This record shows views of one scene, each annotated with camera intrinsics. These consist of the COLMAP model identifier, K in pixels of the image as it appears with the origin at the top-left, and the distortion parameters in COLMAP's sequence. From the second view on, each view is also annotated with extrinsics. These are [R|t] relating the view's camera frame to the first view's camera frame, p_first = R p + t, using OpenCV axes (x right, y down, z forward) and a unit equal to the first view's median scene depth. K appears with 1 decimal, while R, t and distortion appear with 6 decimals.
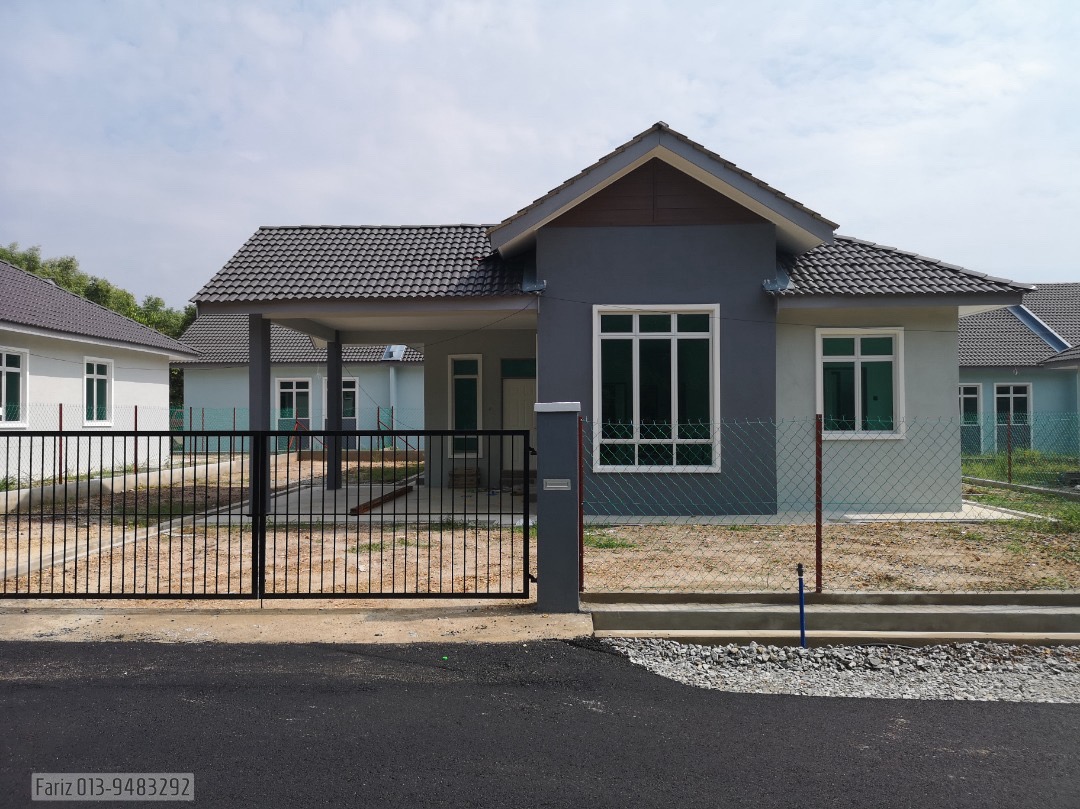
lens RADIAL K [[831.7, 0, 538.5], [0, 831.7, 399.0], [0, 0, 1]] dist [0.055391, -0.056051]
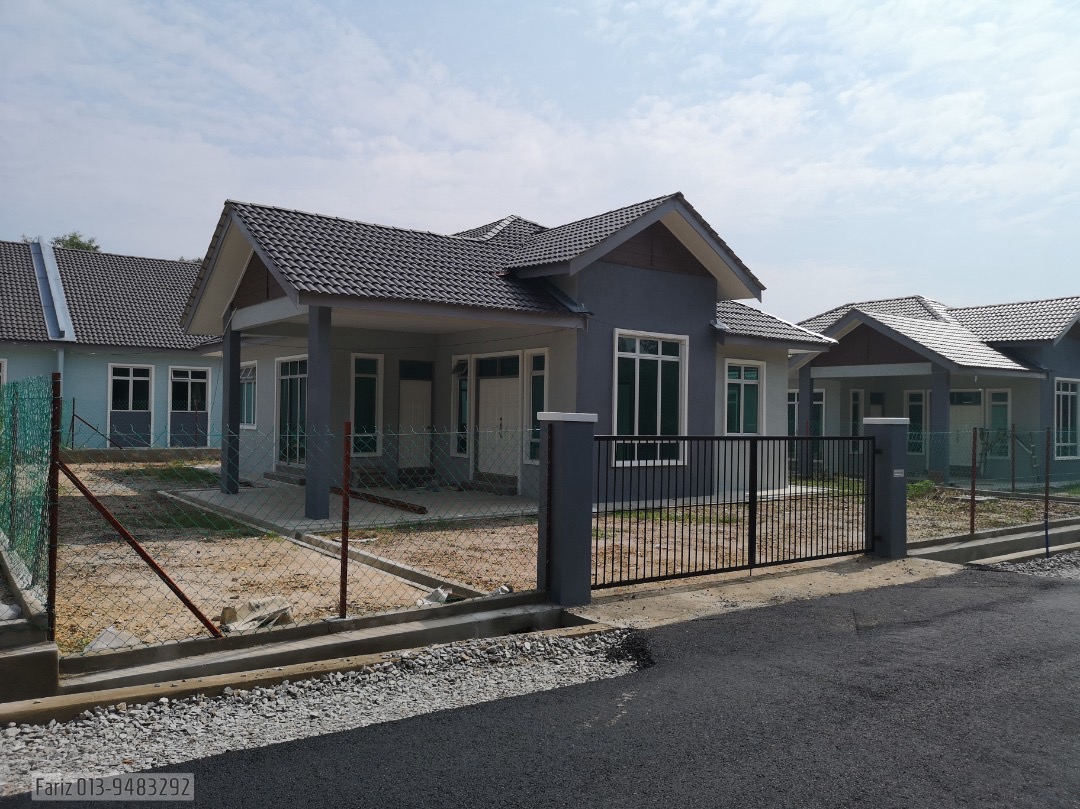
lens RADIAL K [[835.8, 0, 541.9], [0, 835.8, 403.7], [0, 0, 1]] dist [0.034263, -0.002381]
pose [[0.787825, 0.024087, 0.615428, -0.758424], [-0.031856, 0.999491, 0.001661, -0.002295], [-0.615075, -0.020913, 0.788191, 0.108235]]
